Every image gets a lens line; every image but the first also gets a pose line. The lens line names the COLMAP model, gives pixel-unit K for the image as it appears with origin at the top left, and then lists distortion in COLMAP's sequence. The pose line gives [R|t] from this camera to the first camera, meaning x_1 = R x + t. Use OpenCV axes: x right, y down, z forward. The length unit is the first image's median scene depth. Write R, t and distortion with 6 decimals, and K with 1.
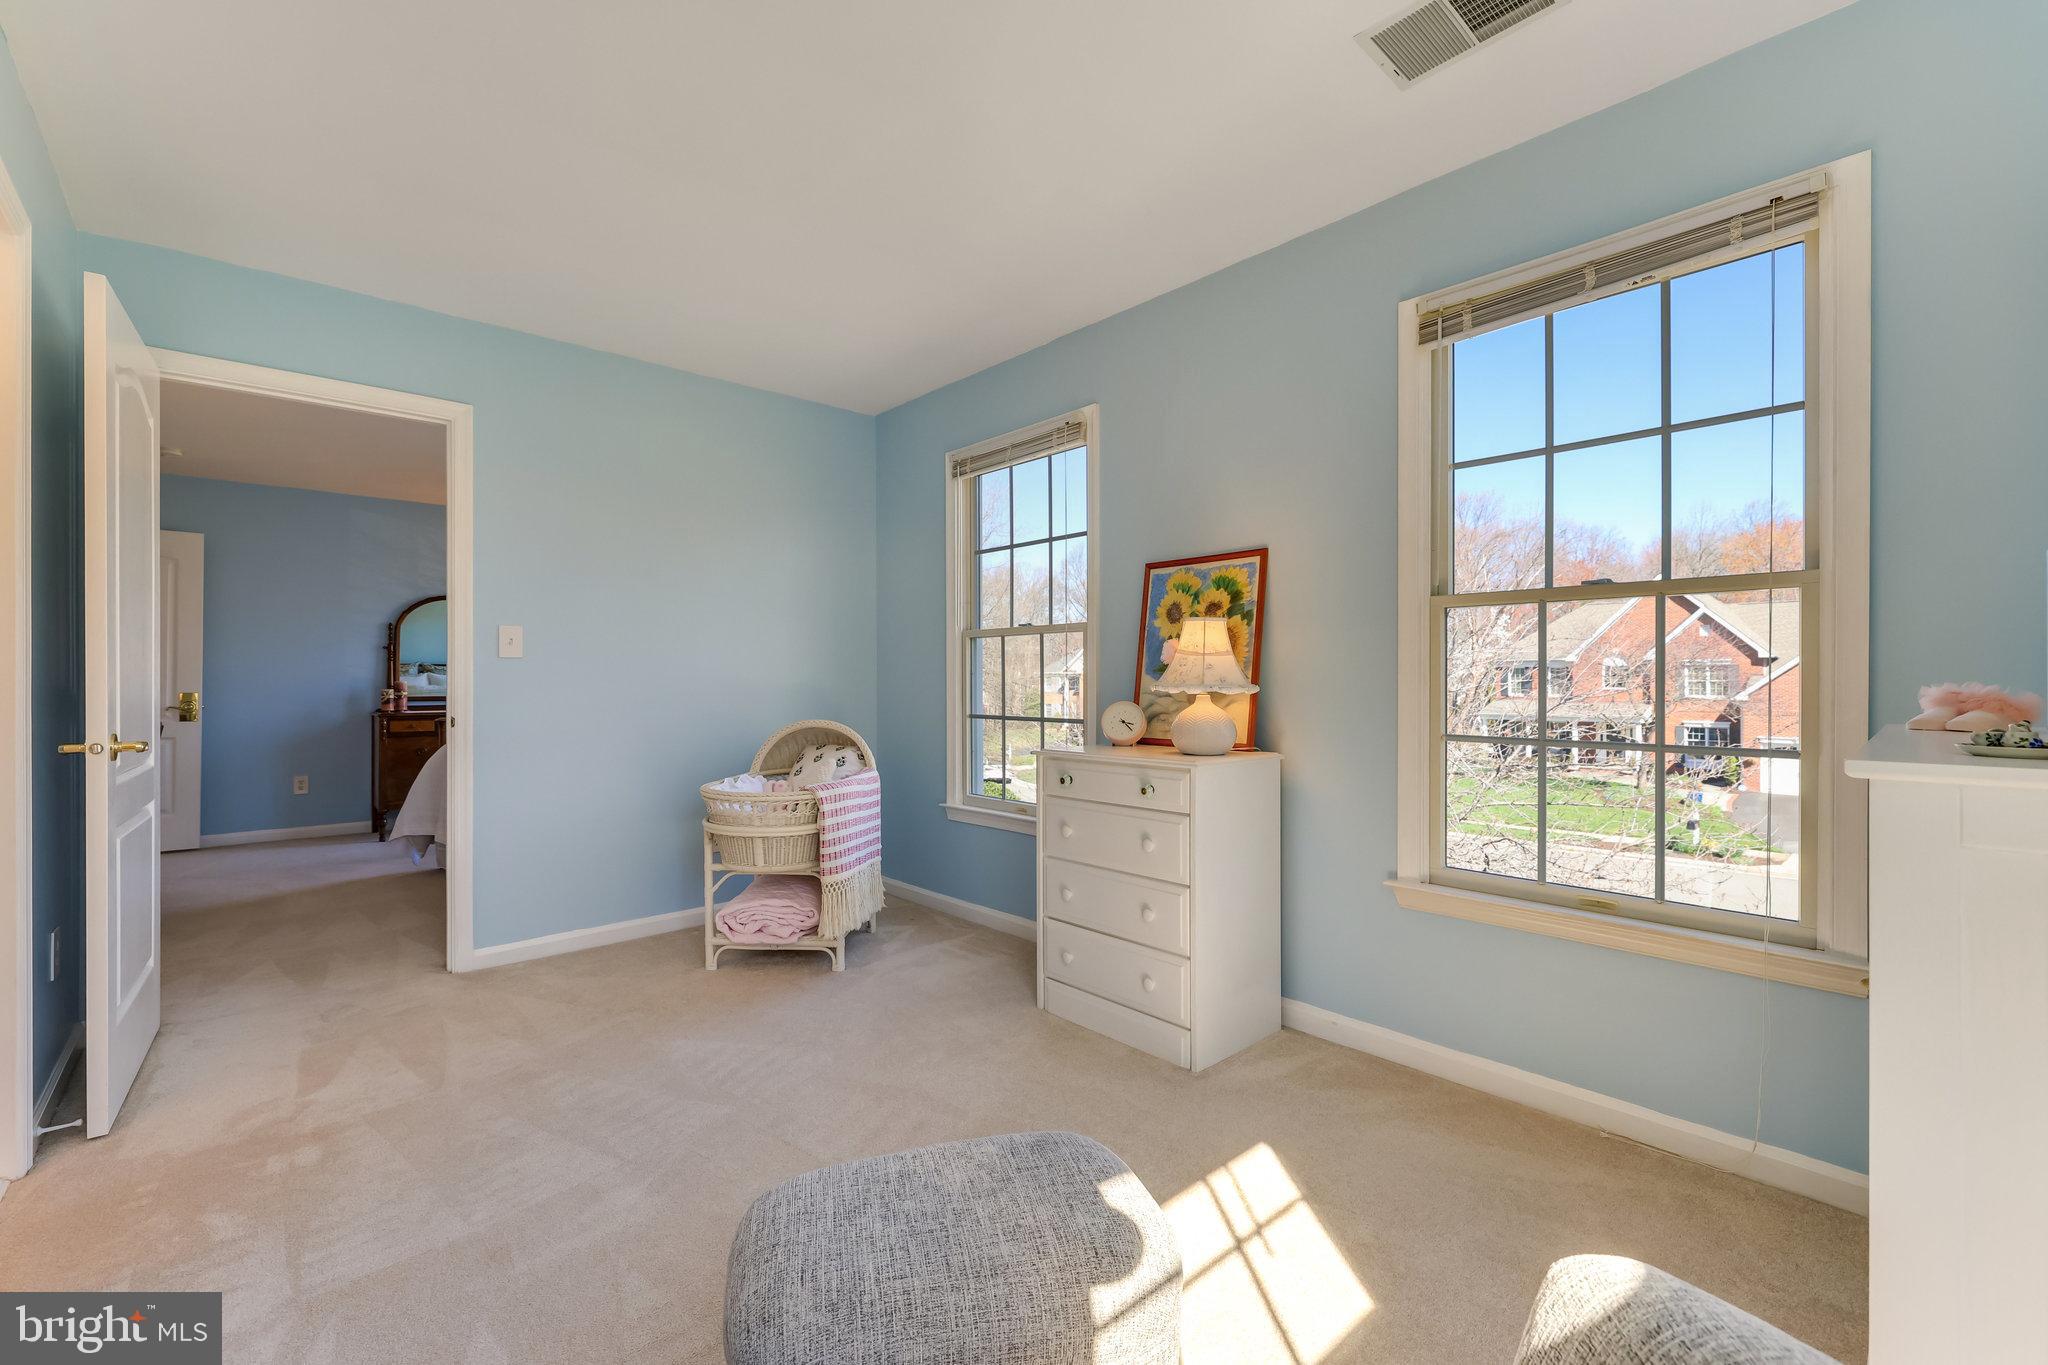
lens RADIAL K [[881.8, 0, 1024.4], [0, 881.8, 682.3], [0, 0, 1]] dist [0.001524, 0.000014]
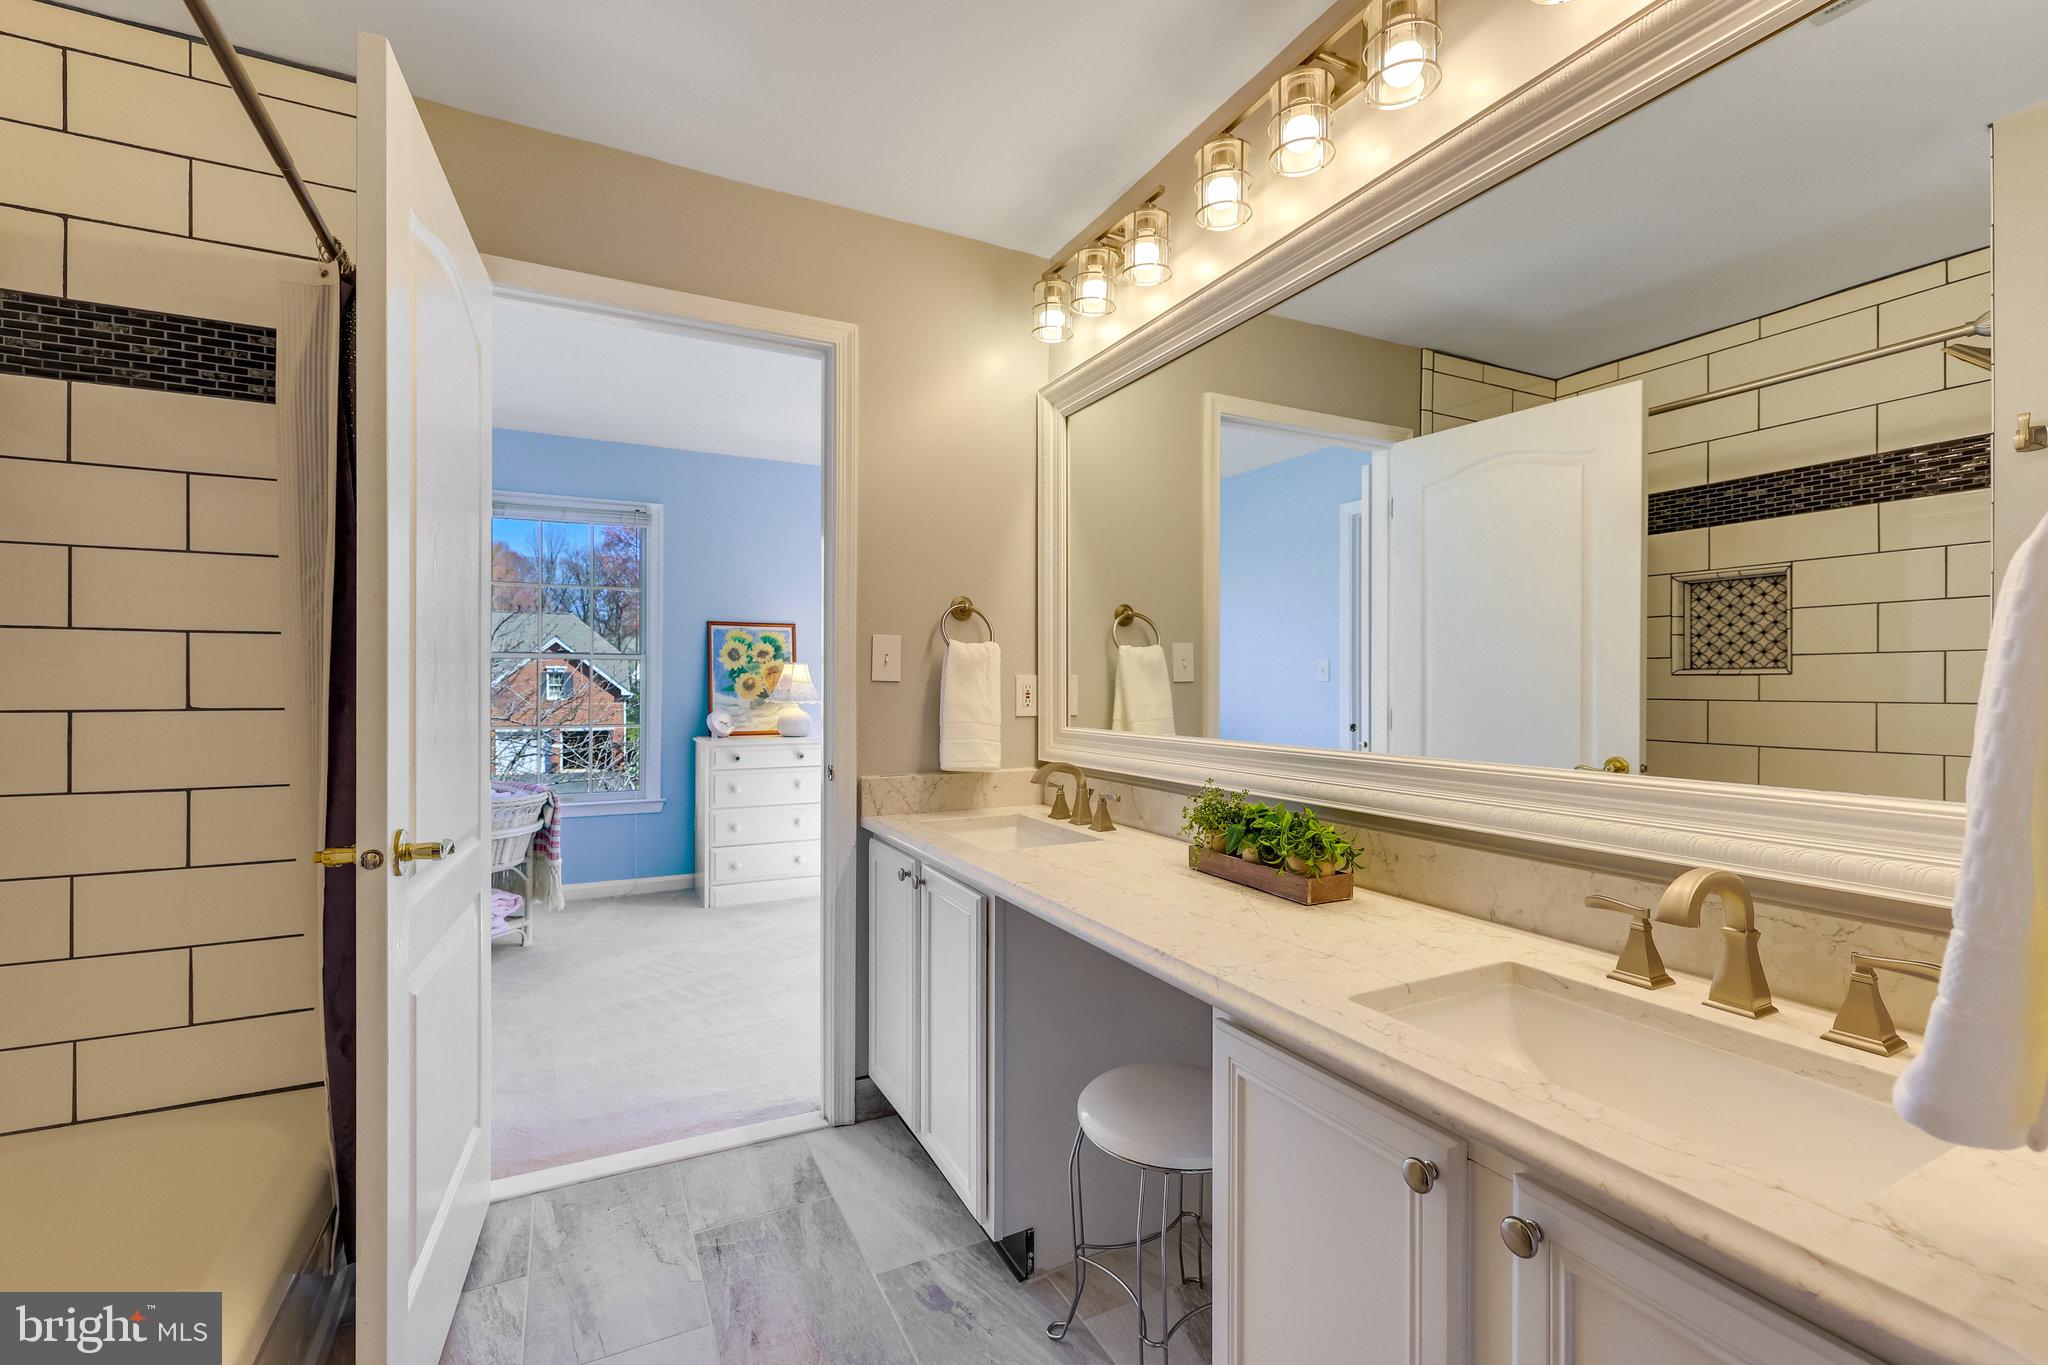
lens RADIAL K [[881.8, 0, 1029.9], [0, 881.8, 681.1], [0, 0, 1]] dist [0.001524, 0.000014]
pose [[0.249992, 0.005917, 0.968230, -1.299074], [-0.001237, 0.999982, -0.005792, -0.021788], [-0.968247, 0.000250, 0.249995, 0.065488]]
